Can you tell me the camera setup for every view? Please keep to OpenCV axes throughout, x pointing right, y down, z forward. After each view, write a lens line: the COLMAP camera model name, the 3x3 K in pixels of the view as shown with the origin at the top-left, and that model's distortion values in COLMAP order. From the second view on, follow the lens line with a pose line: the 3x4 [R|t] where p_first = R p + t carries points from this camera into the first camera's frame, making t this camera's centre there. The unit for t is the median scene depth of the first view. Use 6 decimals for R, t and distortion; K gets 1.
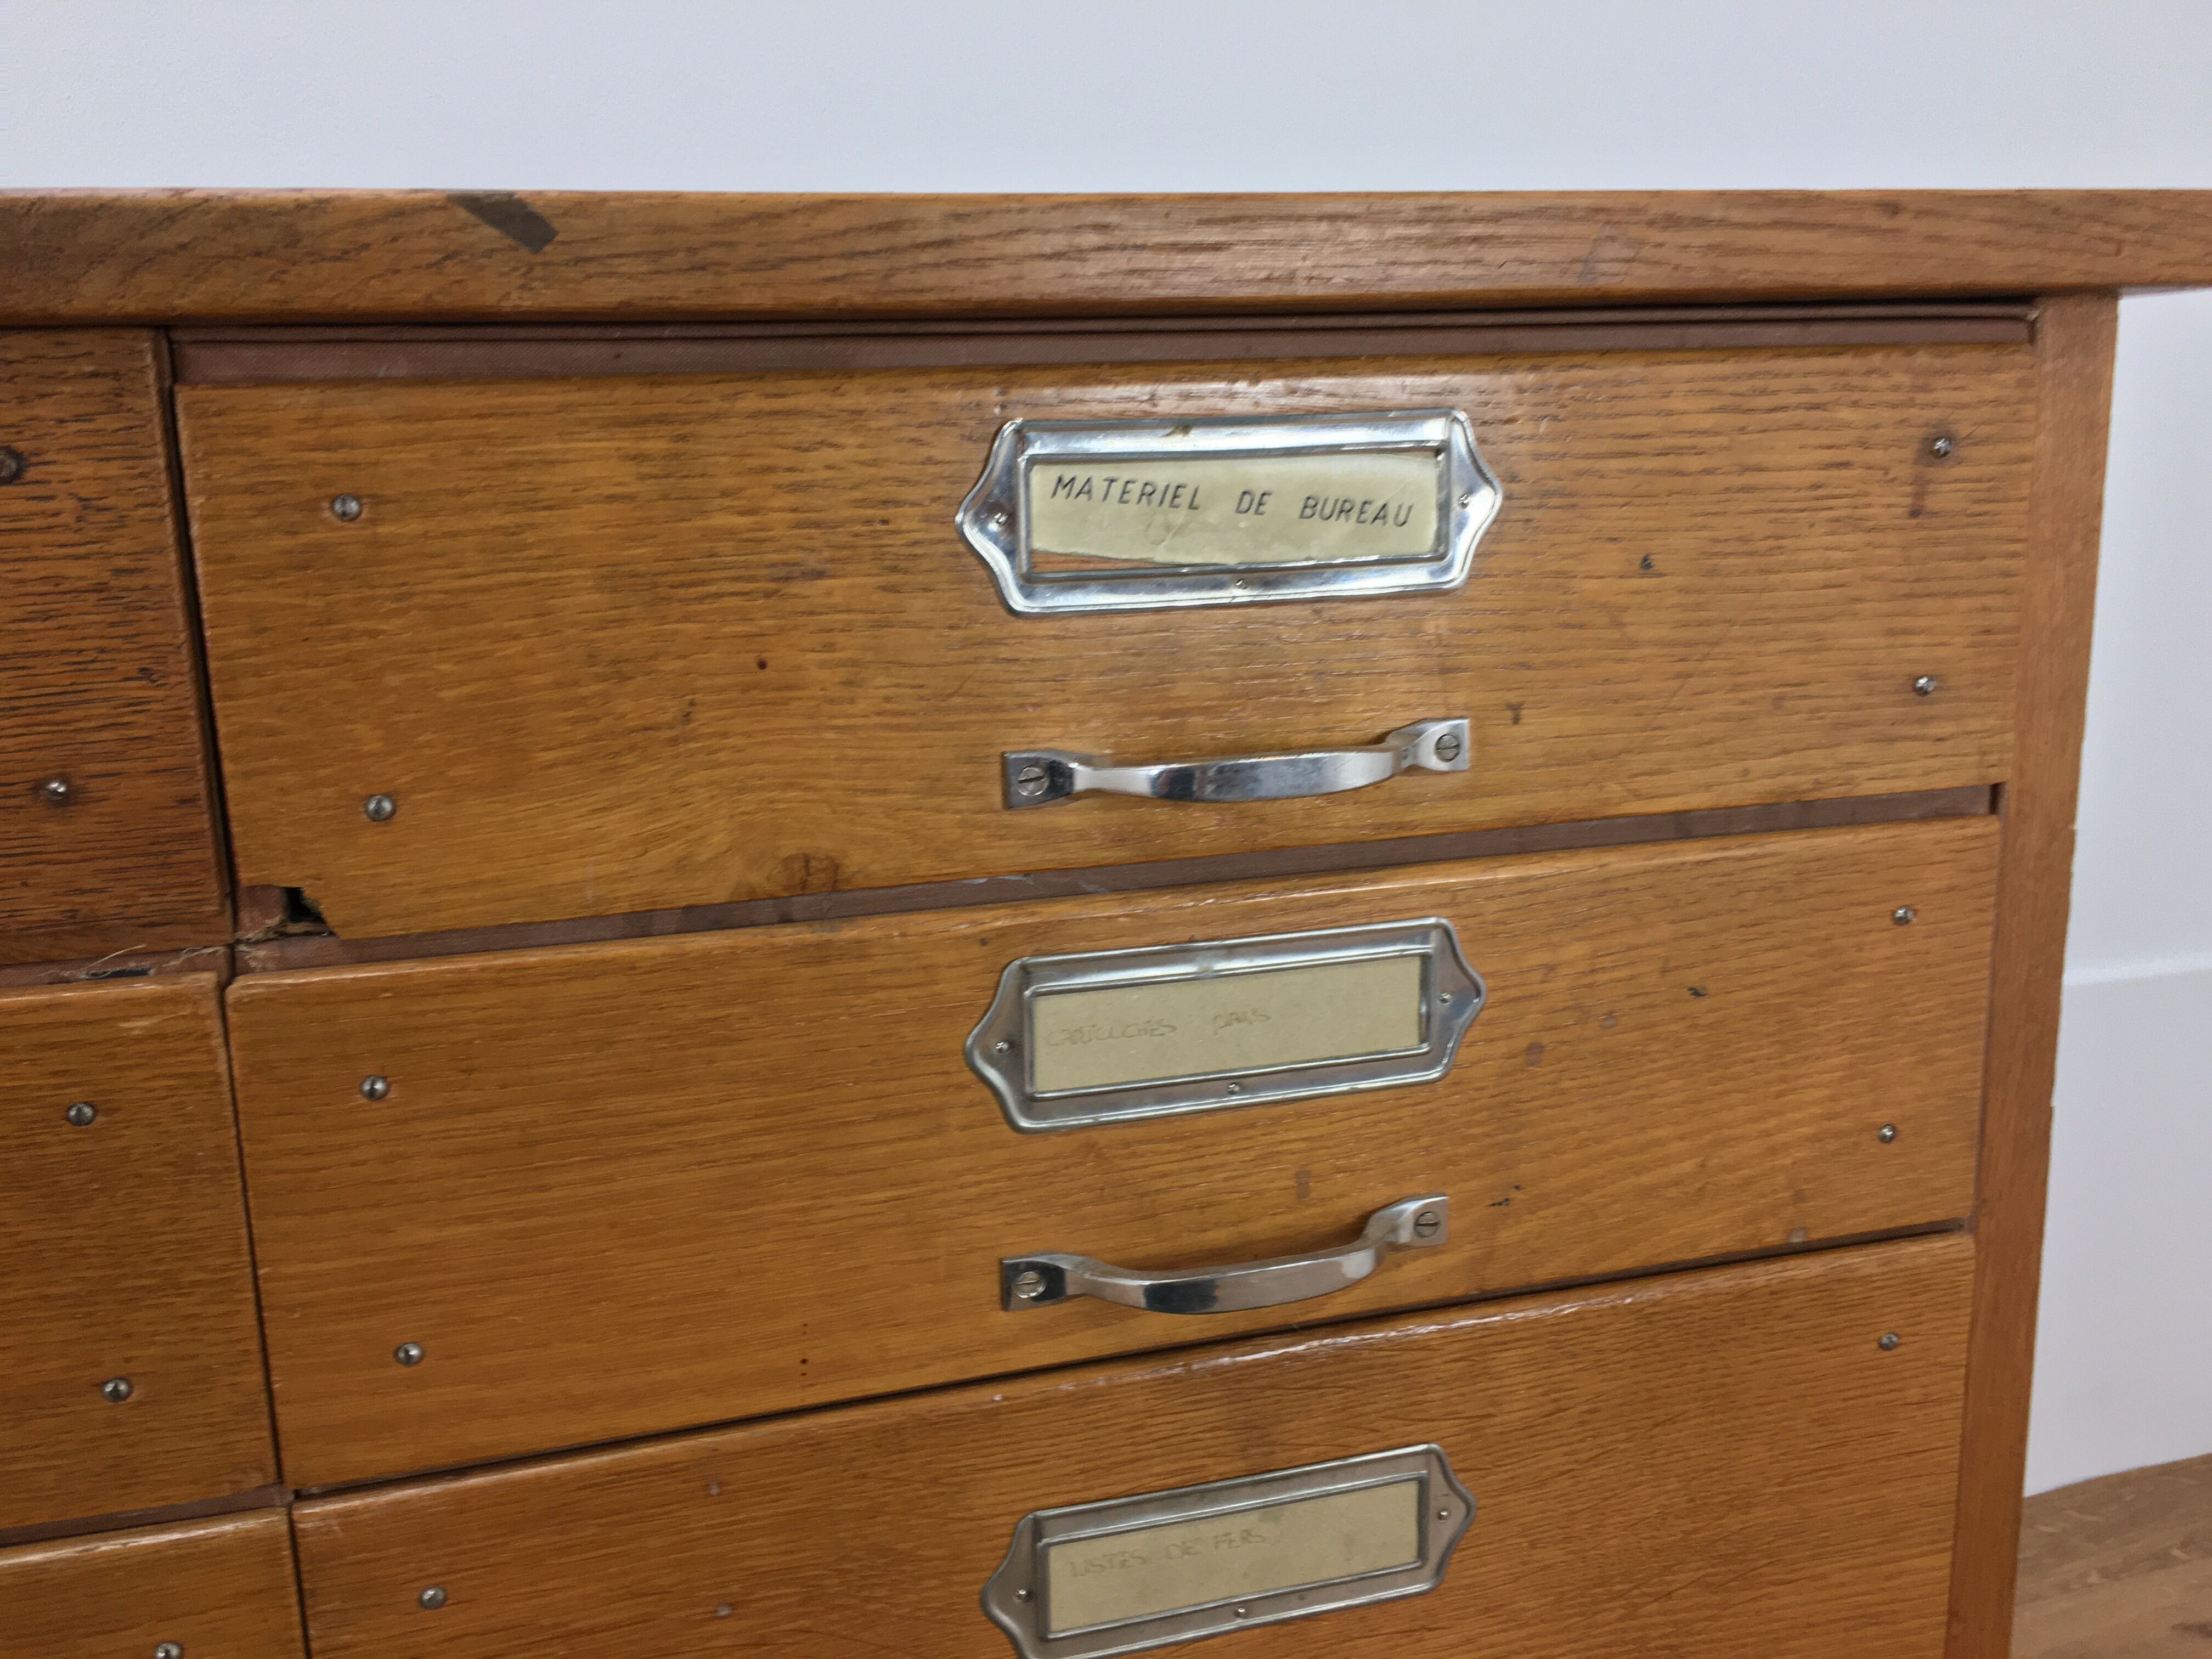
lens RADIAL K [[1894.4, 0, 1070.5], [0, 1894.4, 809.0], [0, 0, 1]] dist [0.073508, -0.119215]
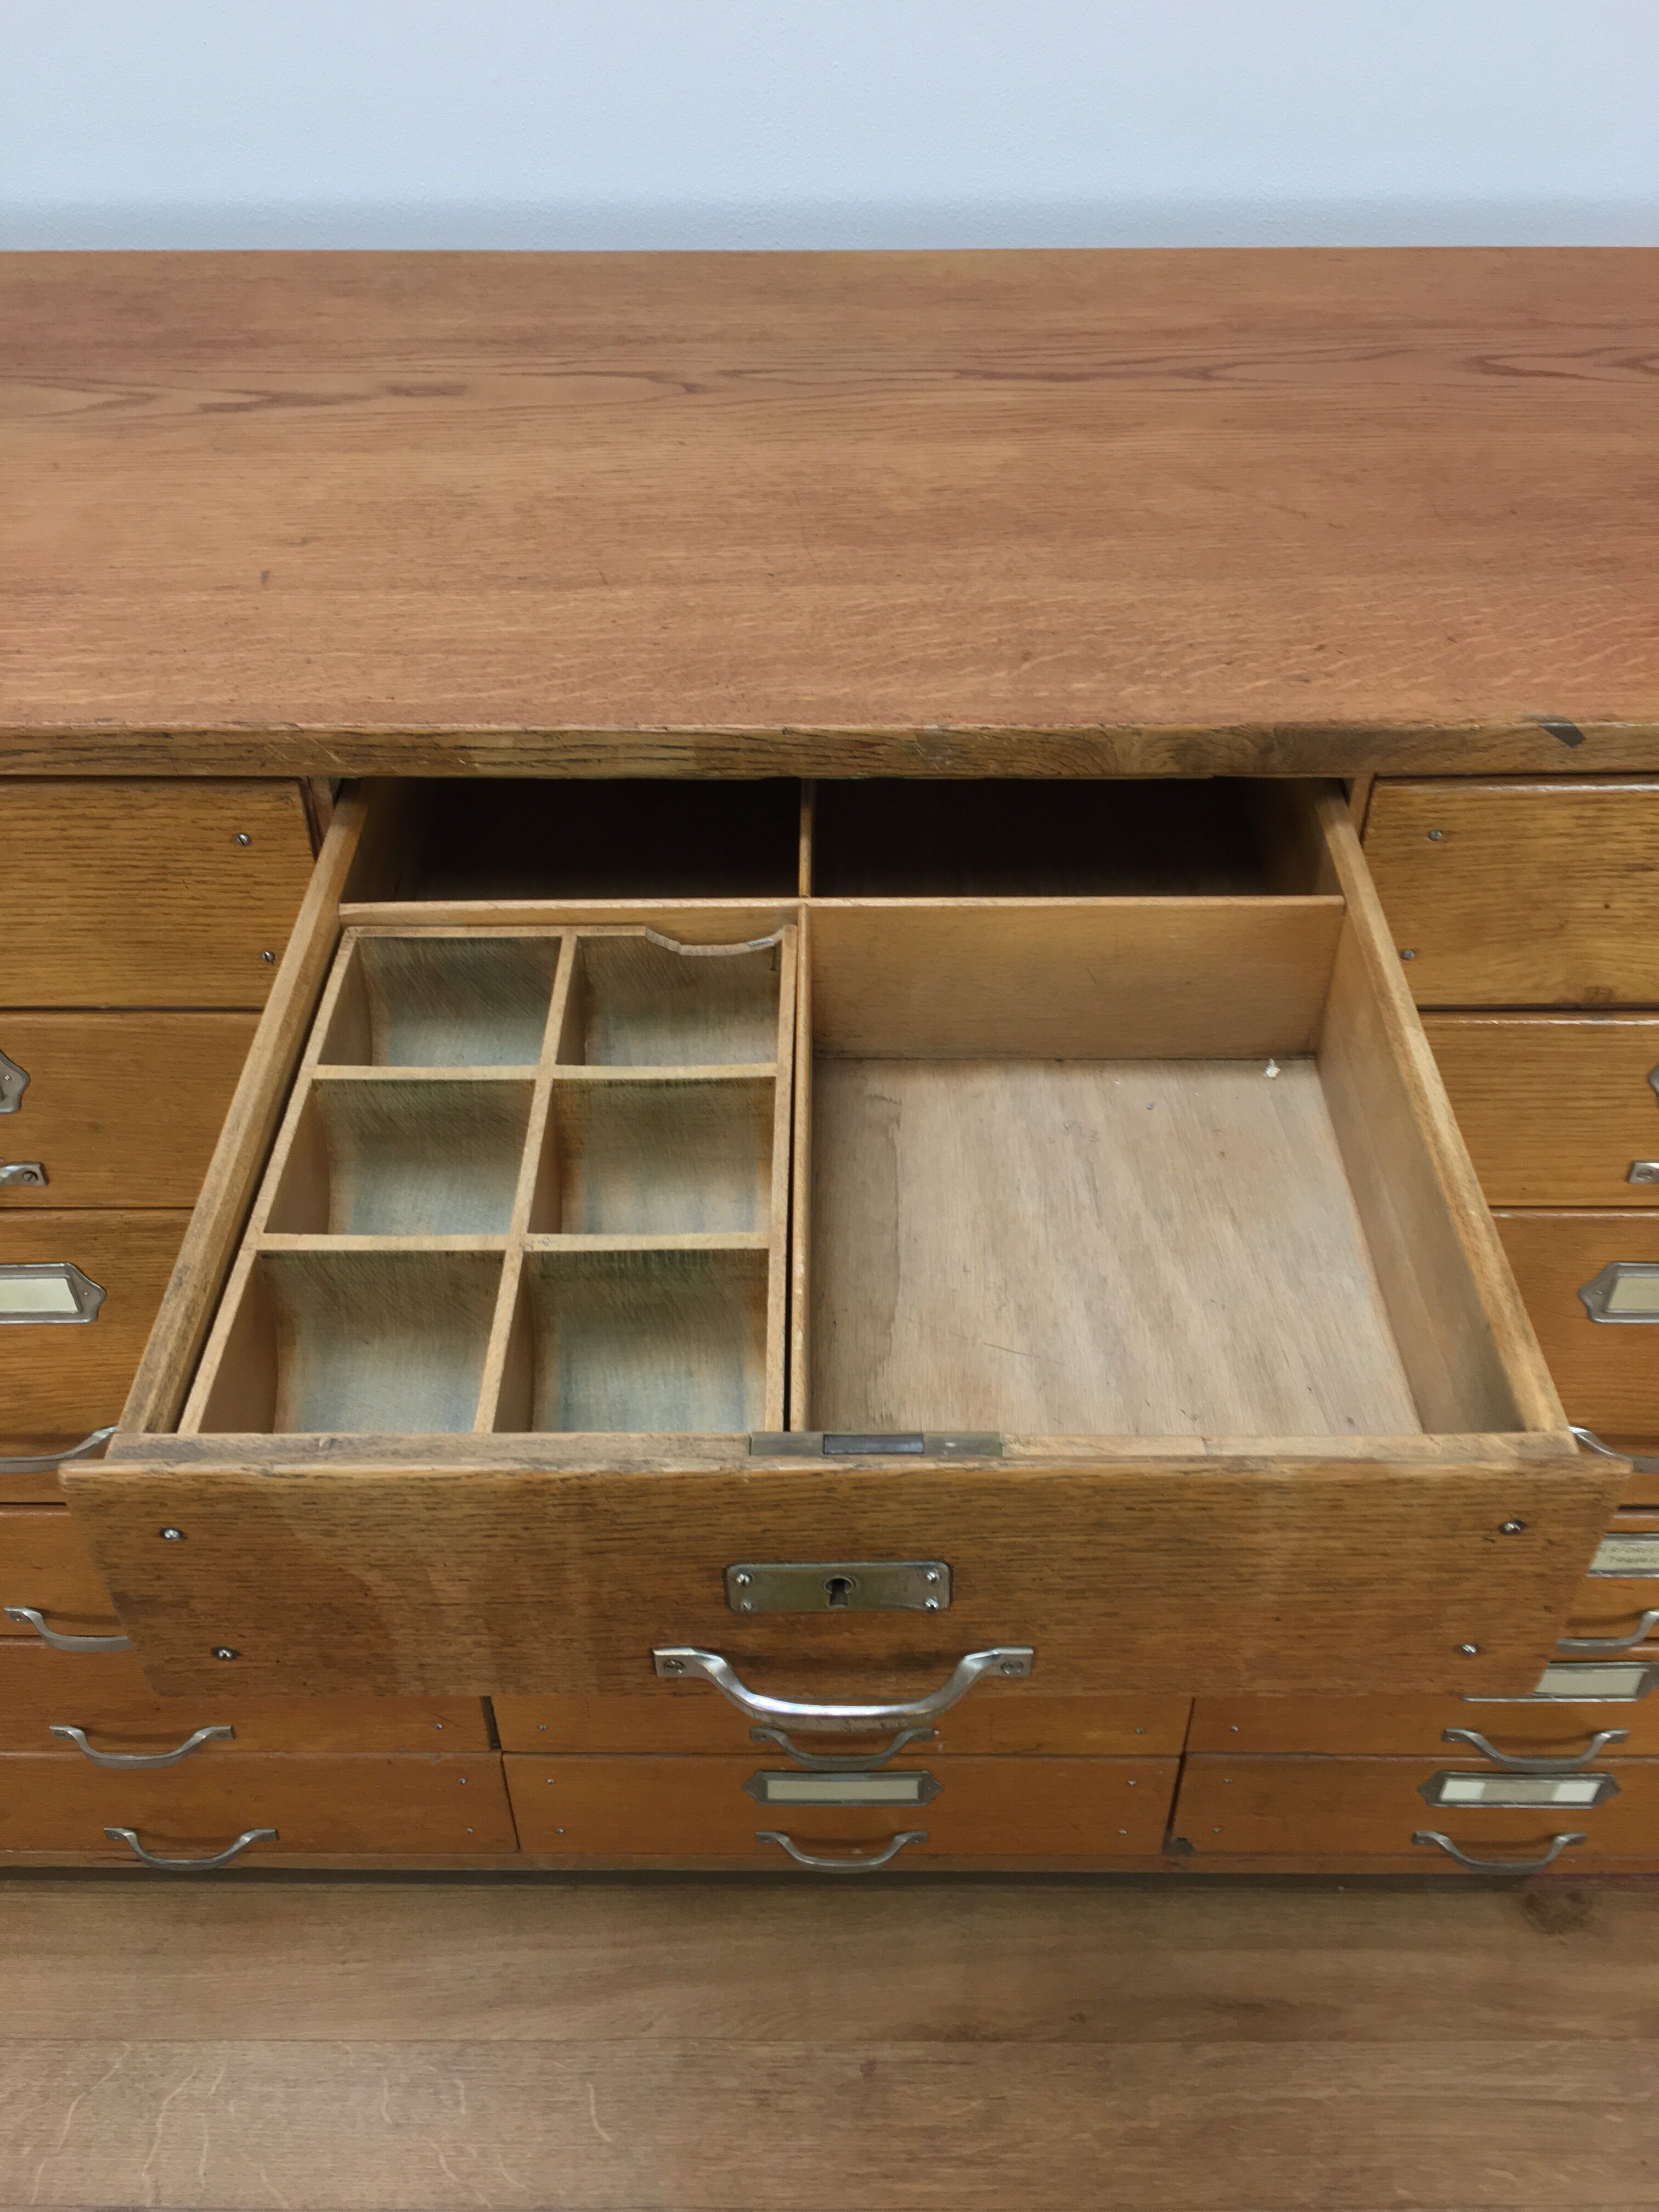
lens RADIAL K [[1894.4, 0, 838.5], [0, 1894.4, 1105.7], [0, 0, 1]] dist [0.073508, -0.119215]
pose [[0.959079, 0.195319, -0.204986, -0.455983], [-0.074995, 0.873352, 0.481282, -0.752209], [0.273028, -0.446214, 0.852261, -0.961661]]
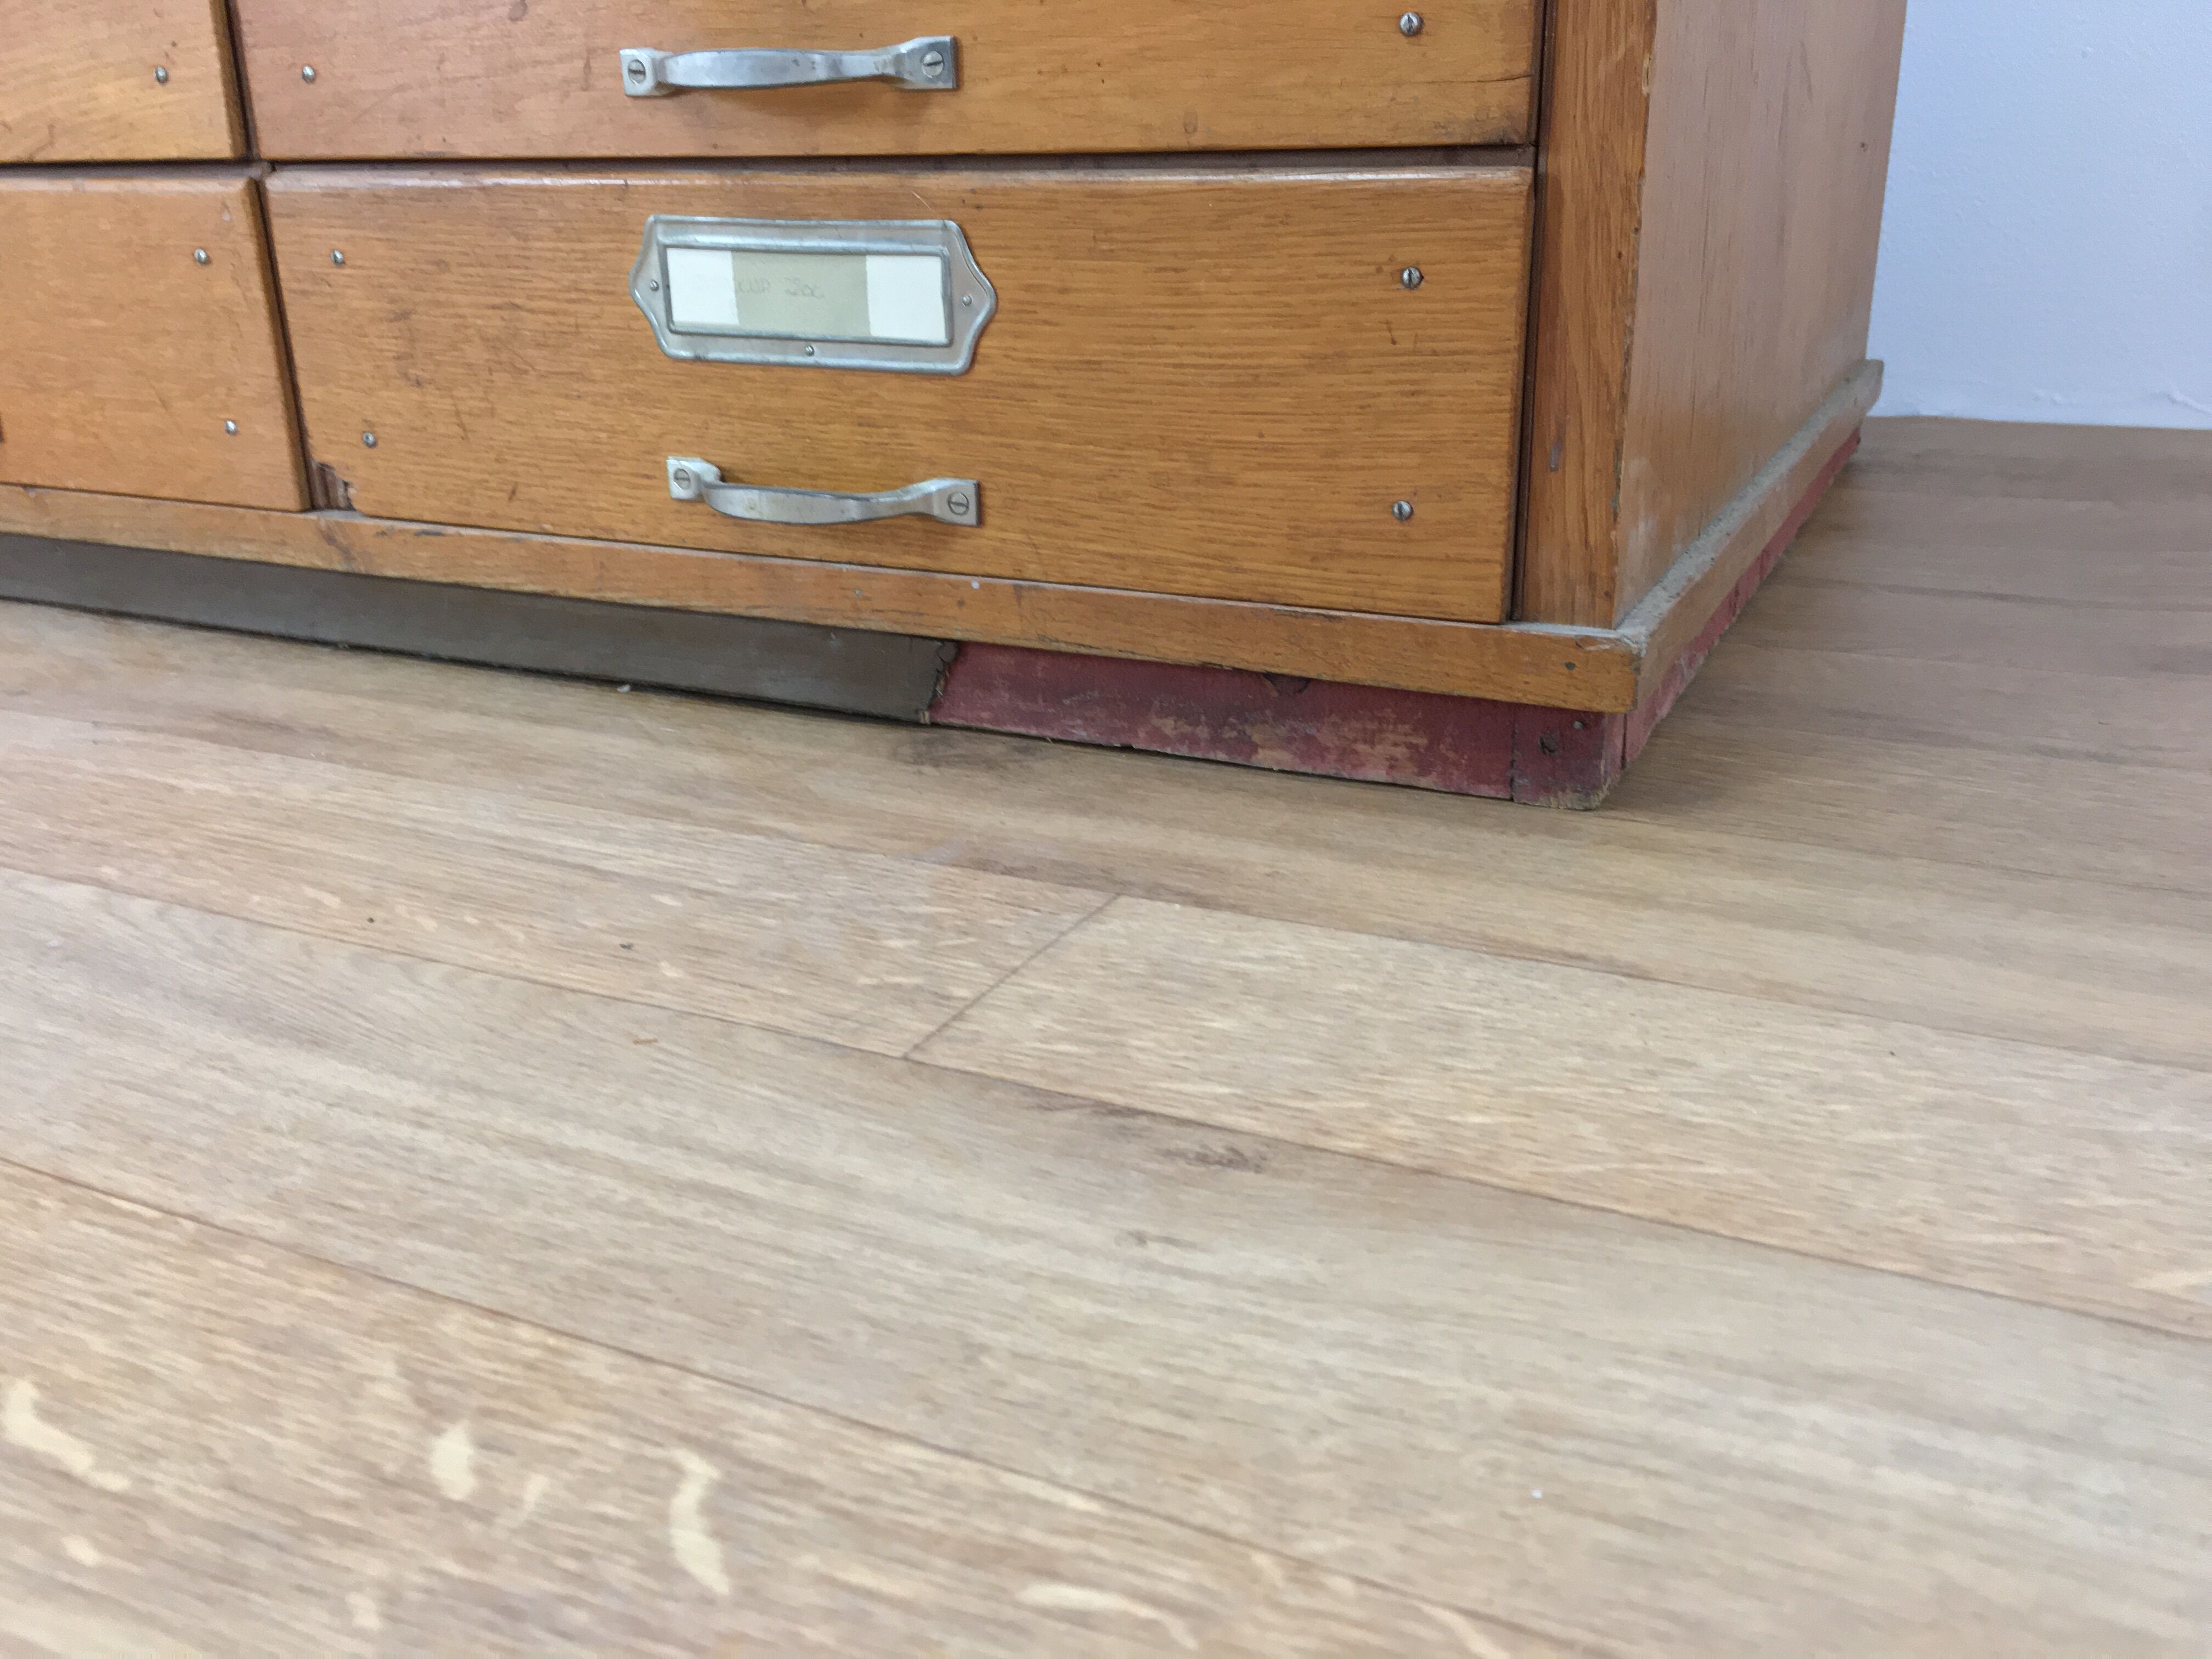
lens RADIAL K [[1894.4, 0, 1099.0], [0, 1894.4, 821.6], [0, 0, 1]] dist [0.073508, -0.119215]
pose [[0.739256, 0.241795, -0.628518, 1.206984], [-0.125410, 0.966421, 0.224283, 1.485970], [0.661644, -0.086980, 0.744756, 0.427795]]
